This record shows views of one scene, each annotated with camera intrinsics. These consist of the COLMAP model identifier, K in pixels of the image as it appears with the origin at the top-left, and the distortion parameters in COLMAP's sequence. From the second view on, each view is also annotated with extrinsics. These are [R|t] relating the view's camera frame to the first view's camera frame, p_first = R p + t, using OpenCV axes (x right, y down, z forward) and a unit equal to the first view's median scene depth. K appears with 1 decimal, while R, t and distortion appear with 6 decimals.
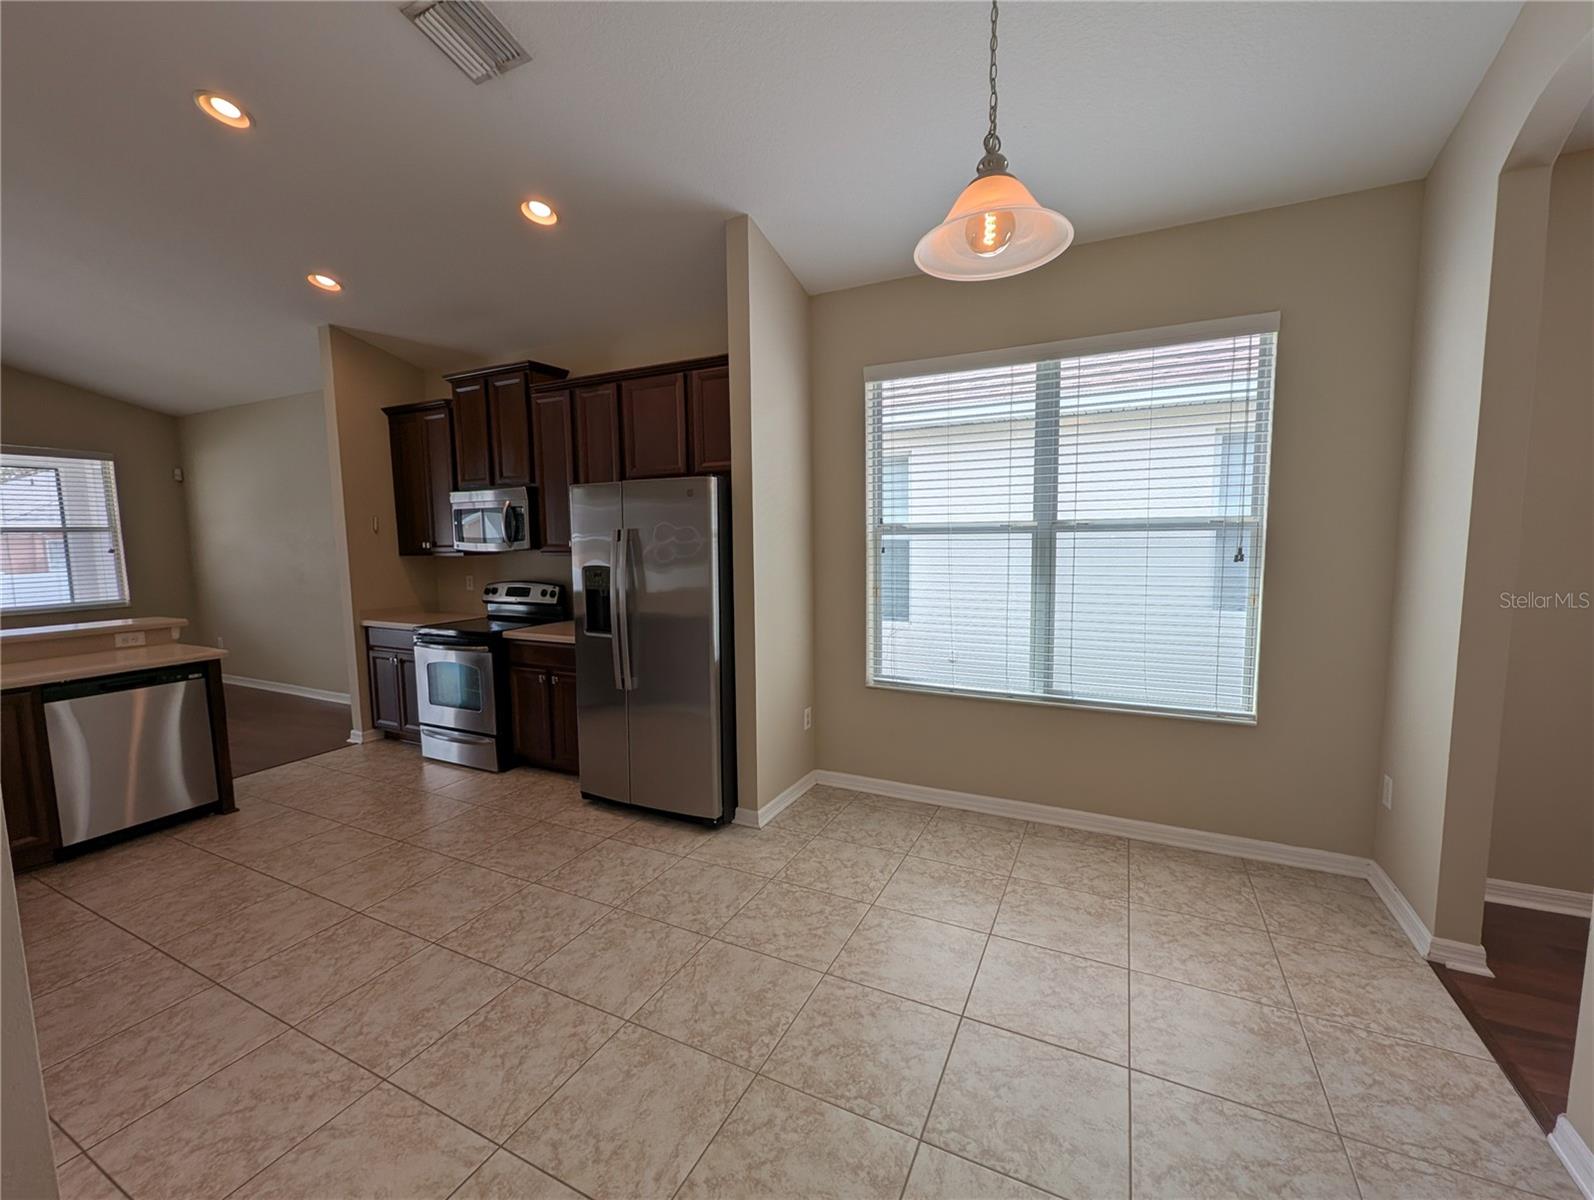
lens RADIAL K [[657.6, 0, 797.0], [0, 657.6, 600.0], [0, 0, 1]] dist [0.000653, -0.000461]
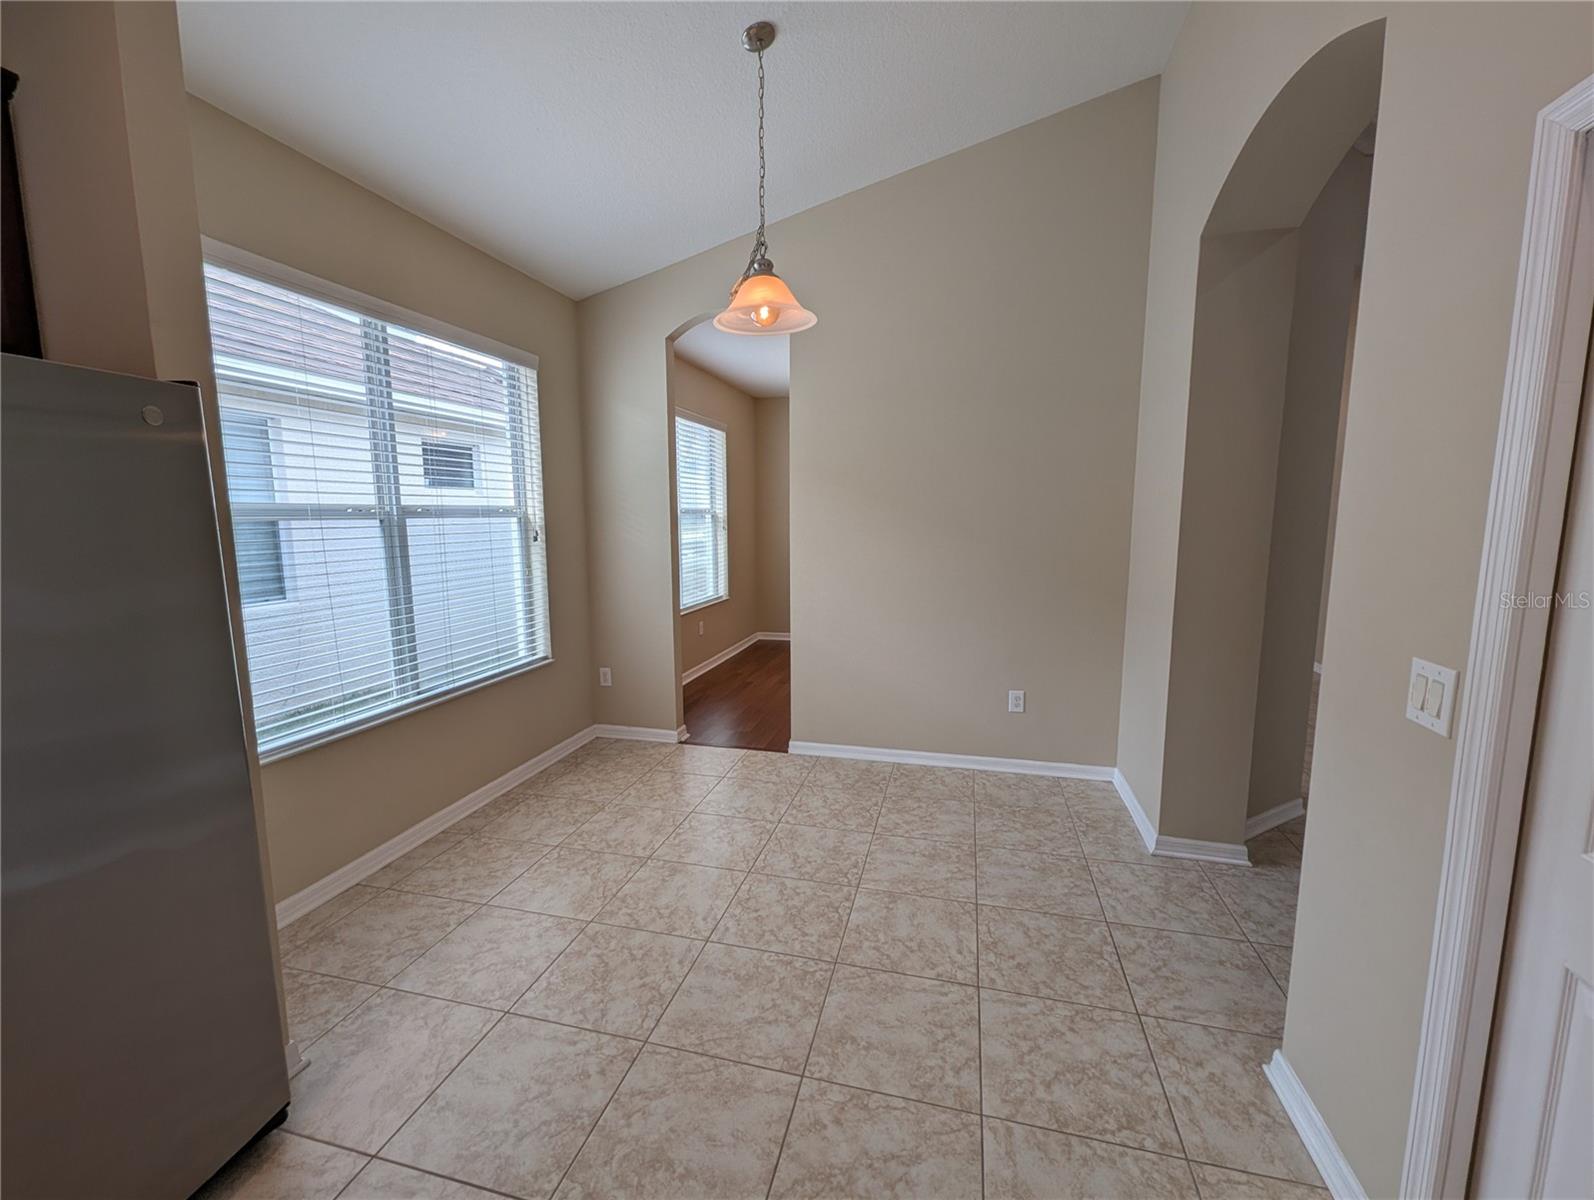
lens RADIAL K [[661.0, 0, 798.6], [0, 661.0, 589.8], [0, 0, 1]] dist [0.002696, 0.000233]
pose [[-0.210296, -0.100656, 0.972442, -0.845997], [0.103838, 0.986759, 0.124594, -0.084485], [-0.972108, 0.127178, -0.197059, 0.888929]]
